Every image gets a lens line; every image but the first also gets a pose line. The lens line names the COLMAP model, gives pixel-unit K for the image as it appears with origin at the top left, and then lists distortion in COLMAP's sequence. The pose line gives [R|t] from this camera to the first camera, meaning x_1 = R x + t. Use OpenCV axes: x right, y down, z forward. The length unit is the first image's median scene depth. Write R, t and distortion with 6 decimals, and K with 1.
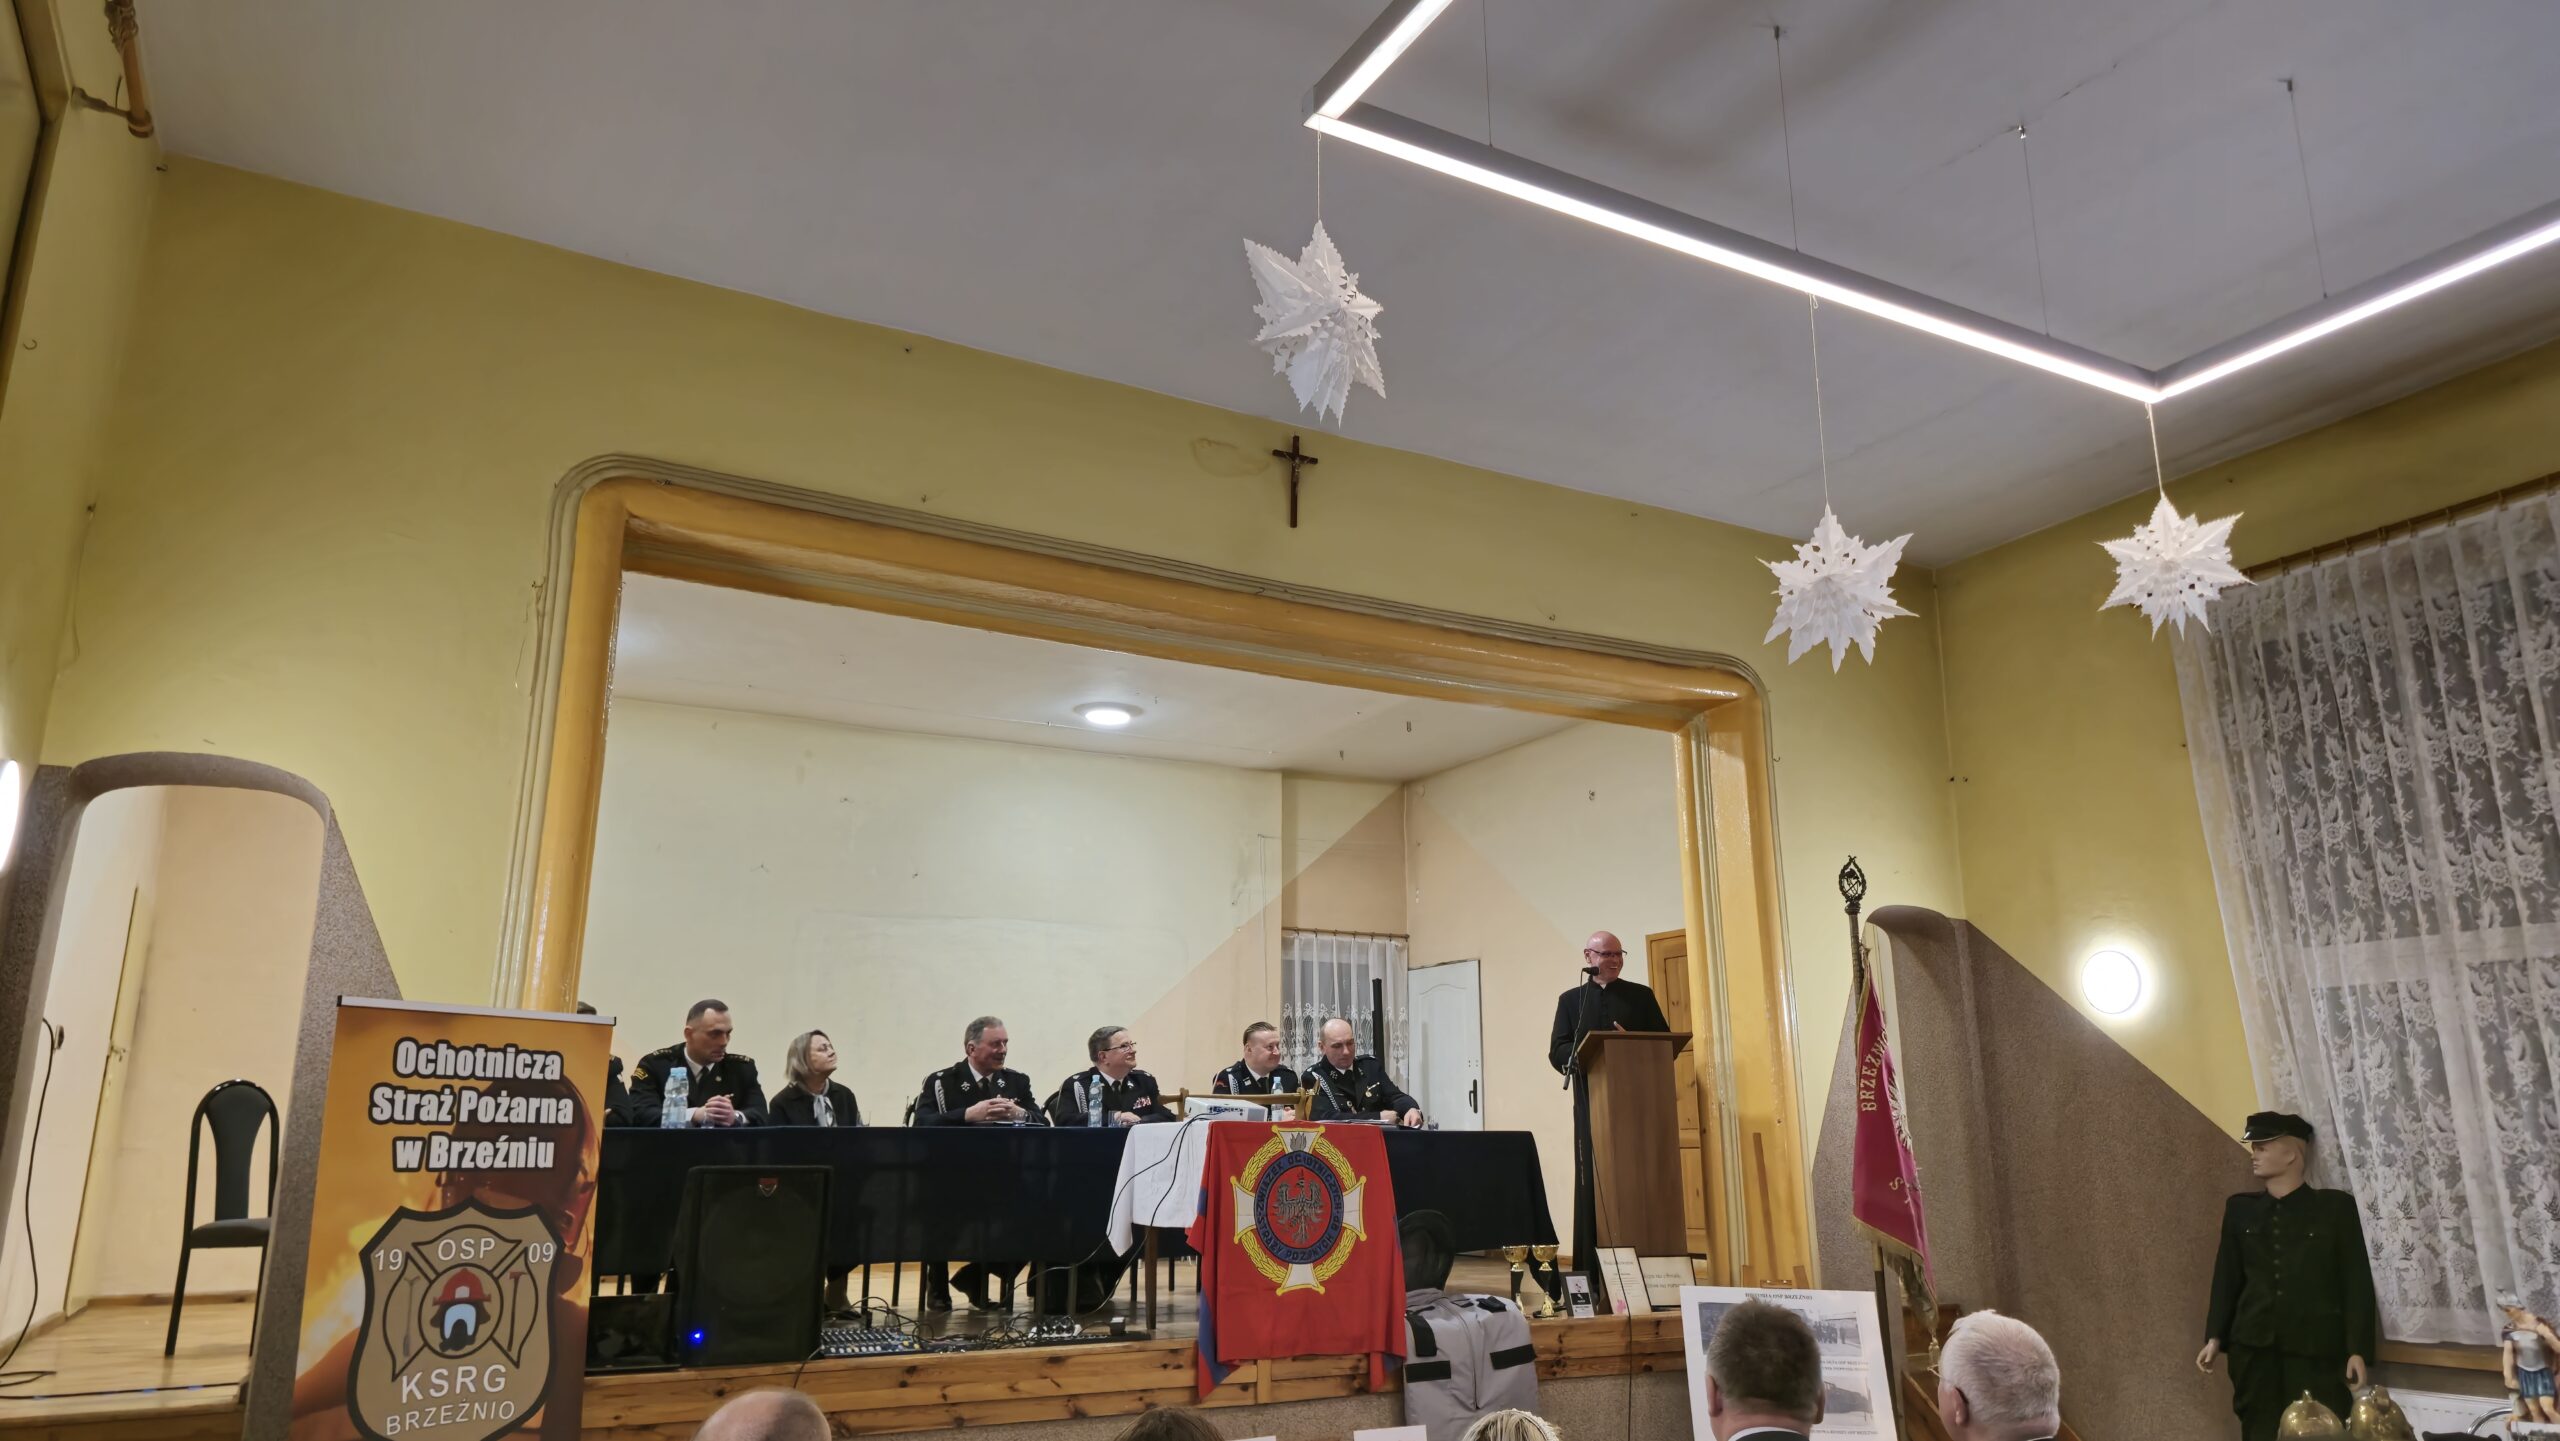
lens RADIAL K [[1696.3, 0, 1293.9], [0, 1696.3, 720.4], [0, 0, 1]] dist [0.080939, -0.088705]
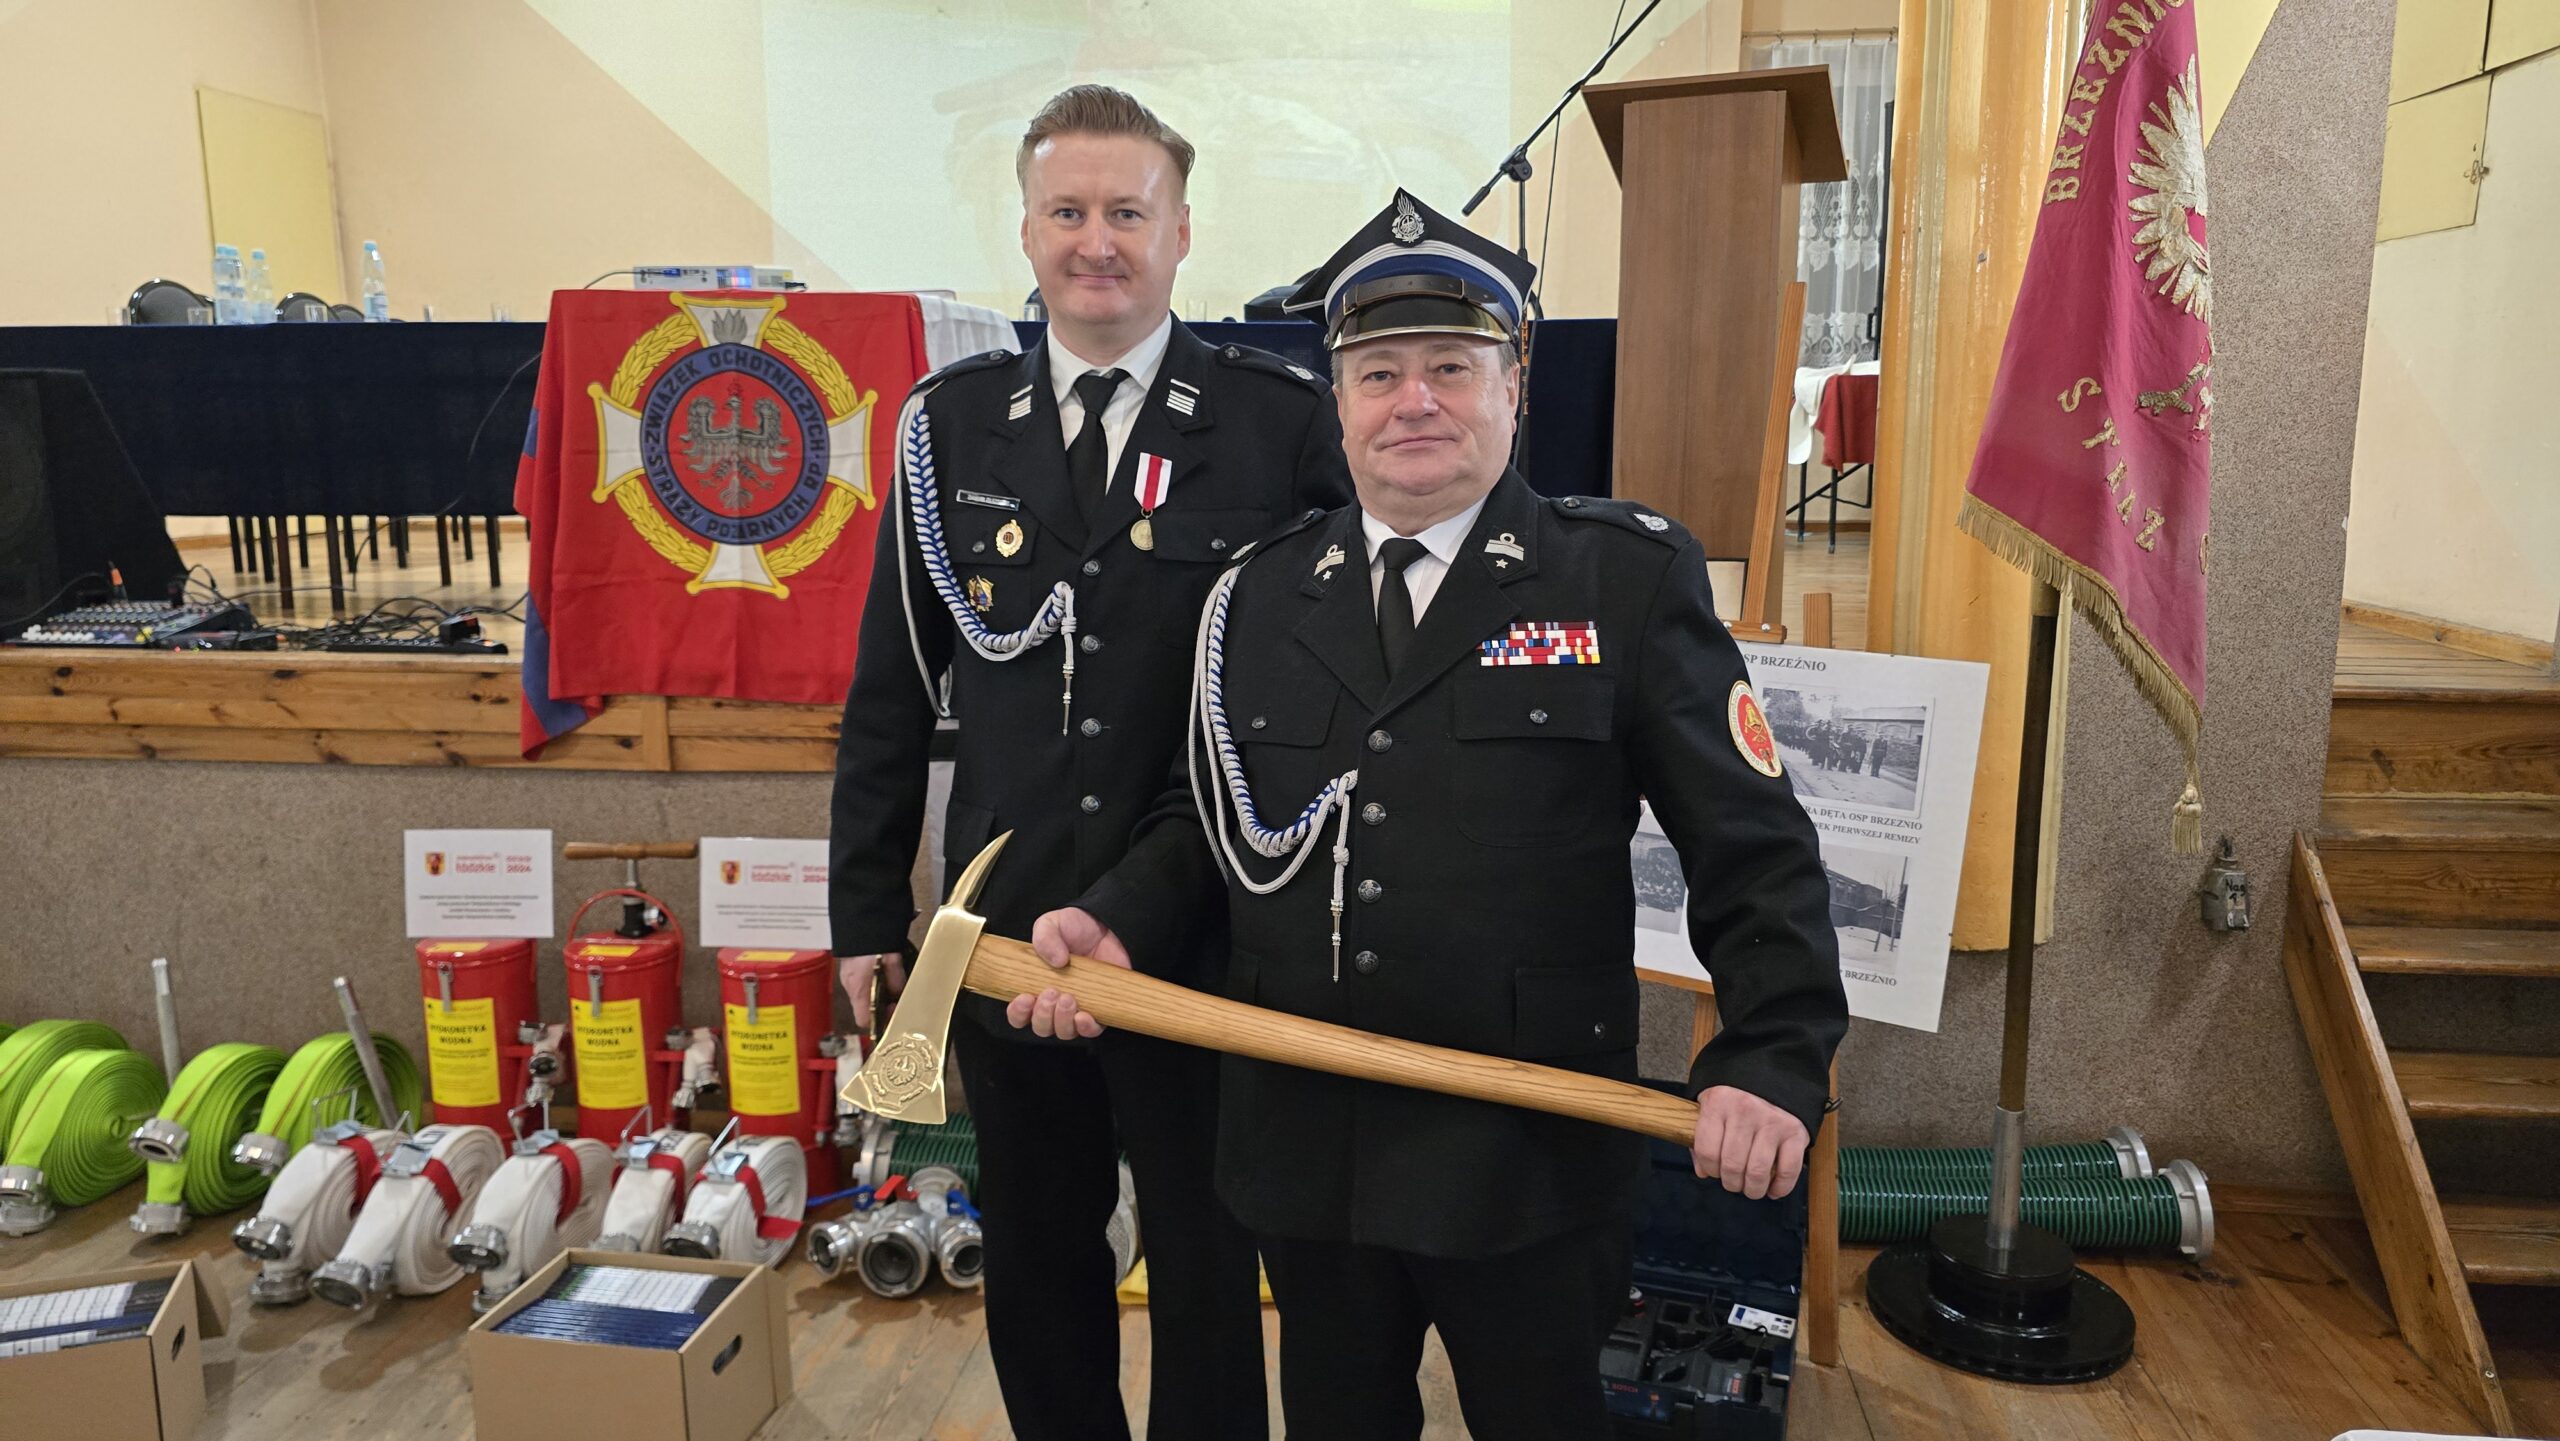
lens RADIAL K [[1710.1, 0, 1341.4], [0, 1710.1, 715.2], [0, 0, 1]] dist [0.059822, -0.048937]
pose [[0.822854, 0.096485, -0.560001, 0.438189], [0.139768, 0.920841, 0.364027, 0.177991], [0.550795, -0.377812, 0.744233, 0.618666]]
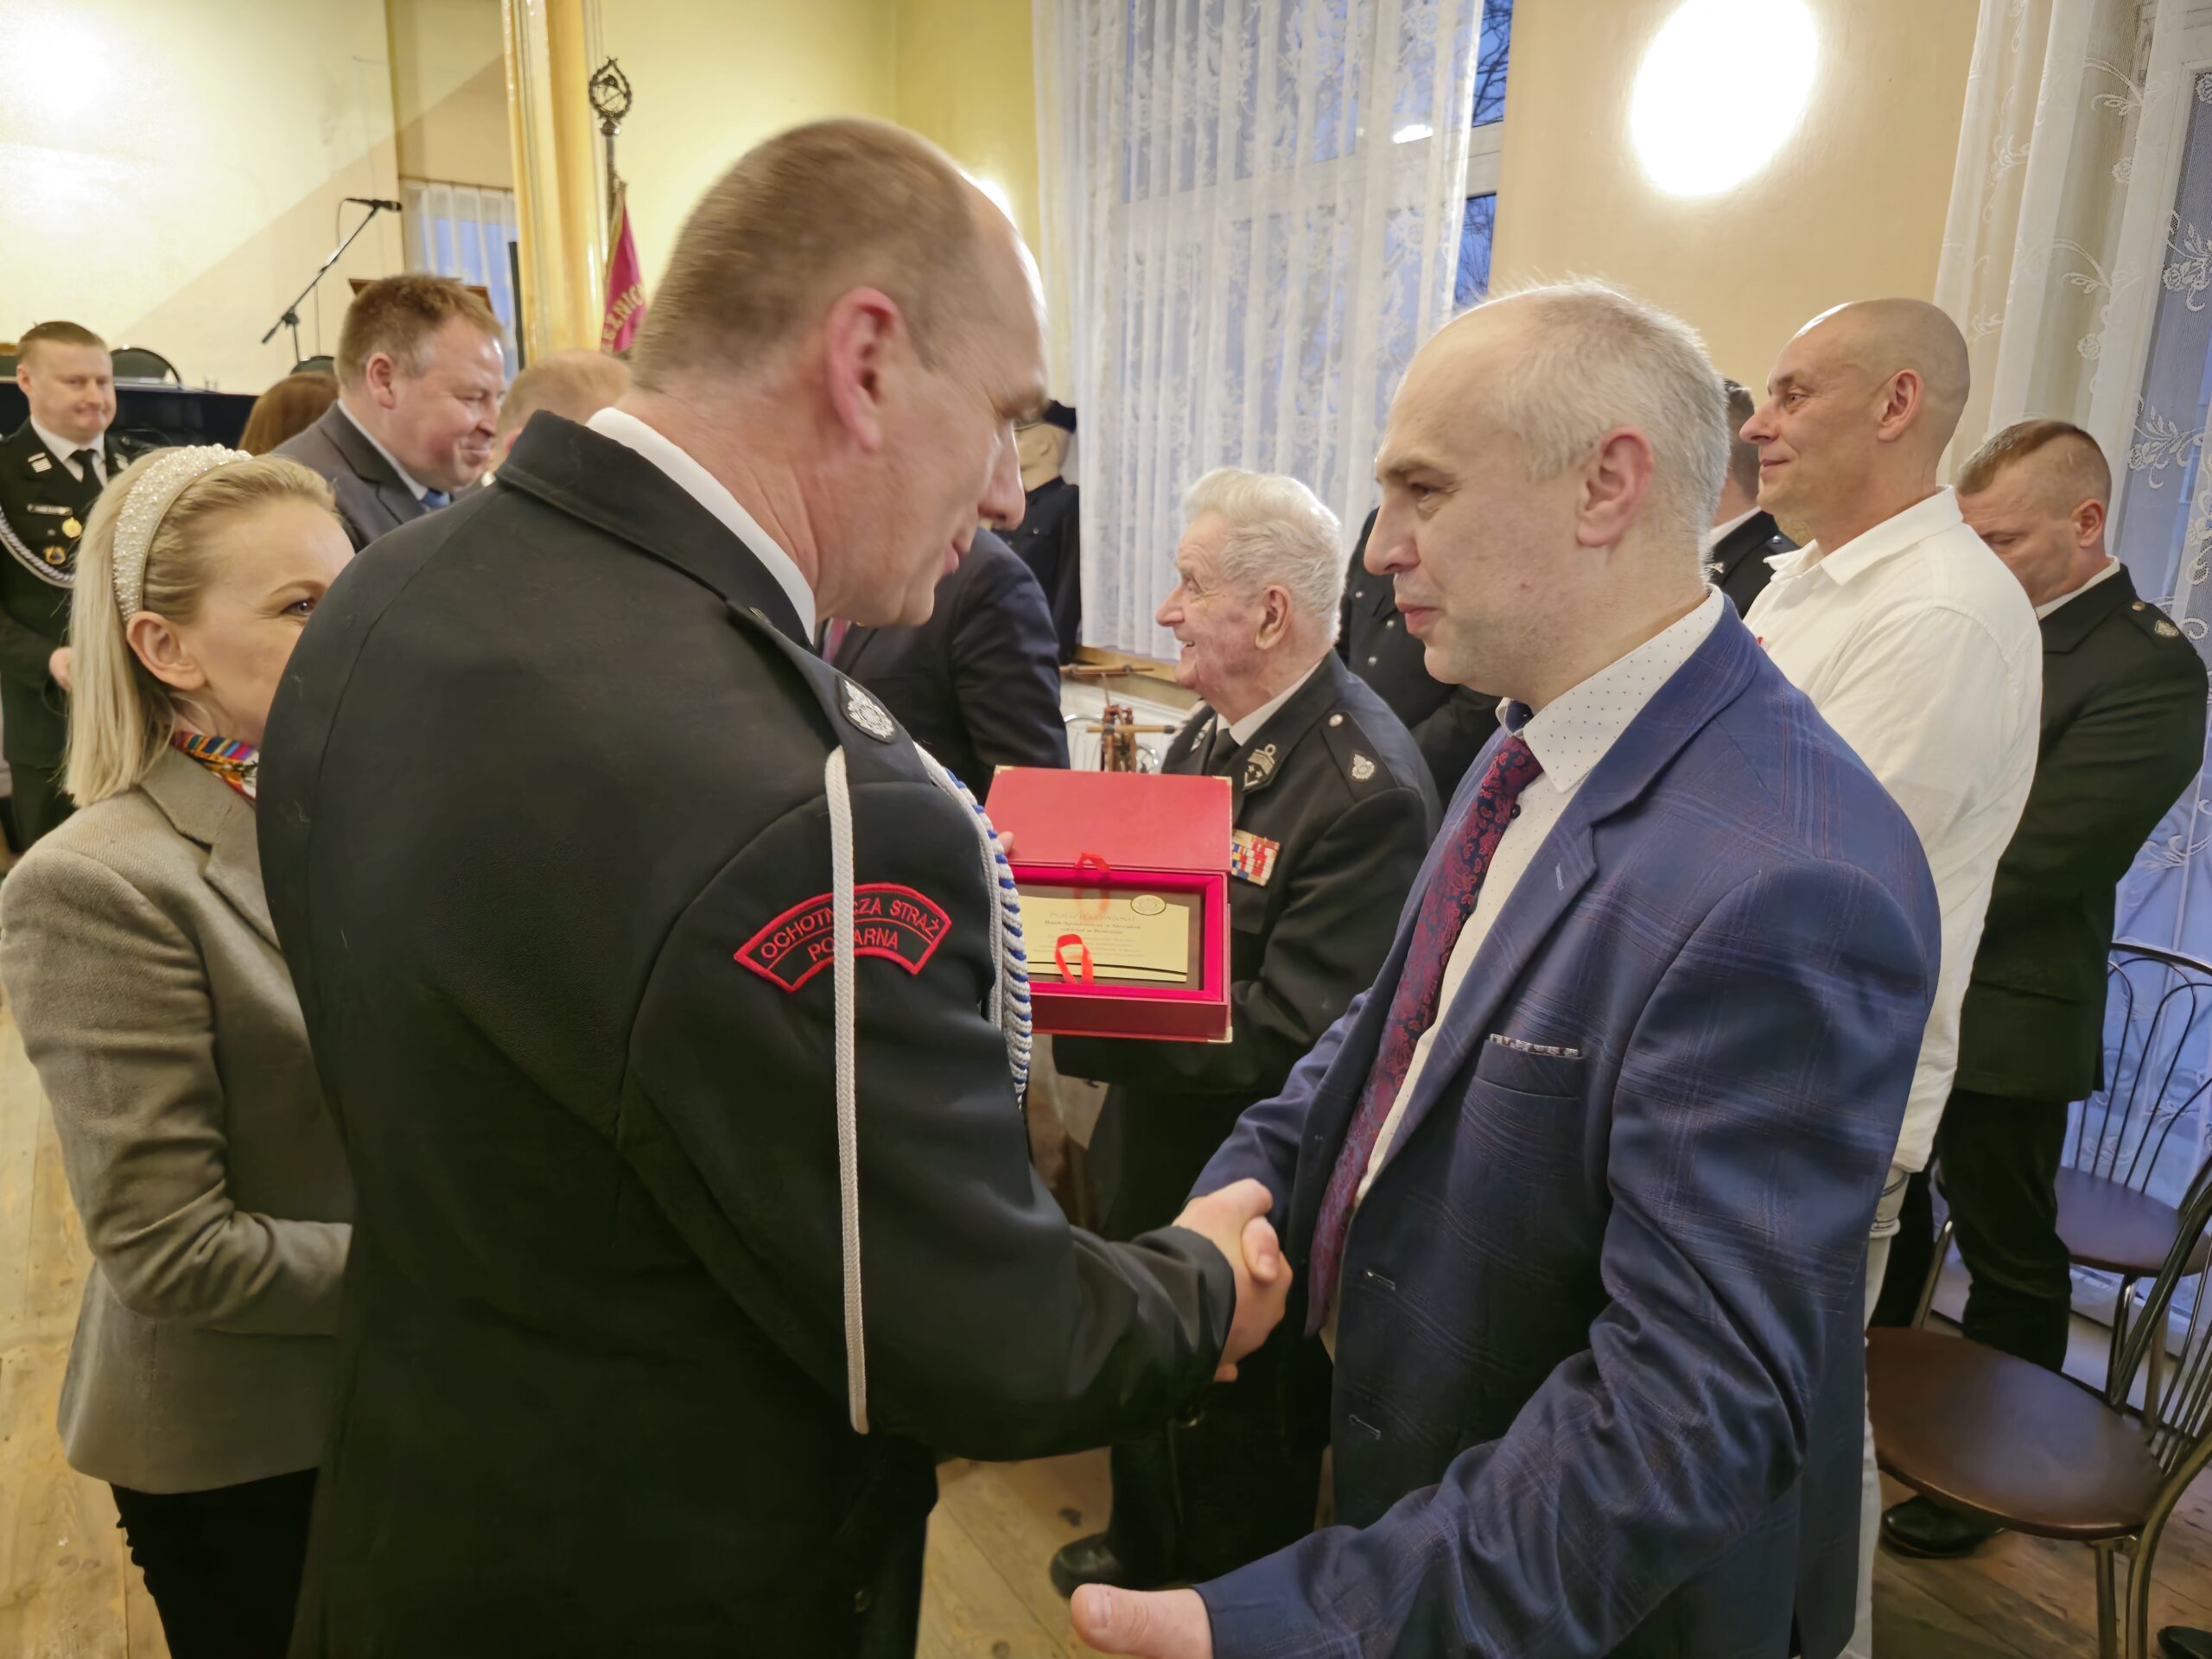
lens RADIAL K [[1482.3, 0, 1098.1], [0, 1482.3, 822.3], [0, 0, 1]] dist [0.074222, -0.076399]
pose [[0.997834, 0.017233, 0.063485, 0.559538], [-0.045077, 0.882005, 0.469078, 0.059140], [-0.047911, -0.470924, 0.880872, 0.218739]]
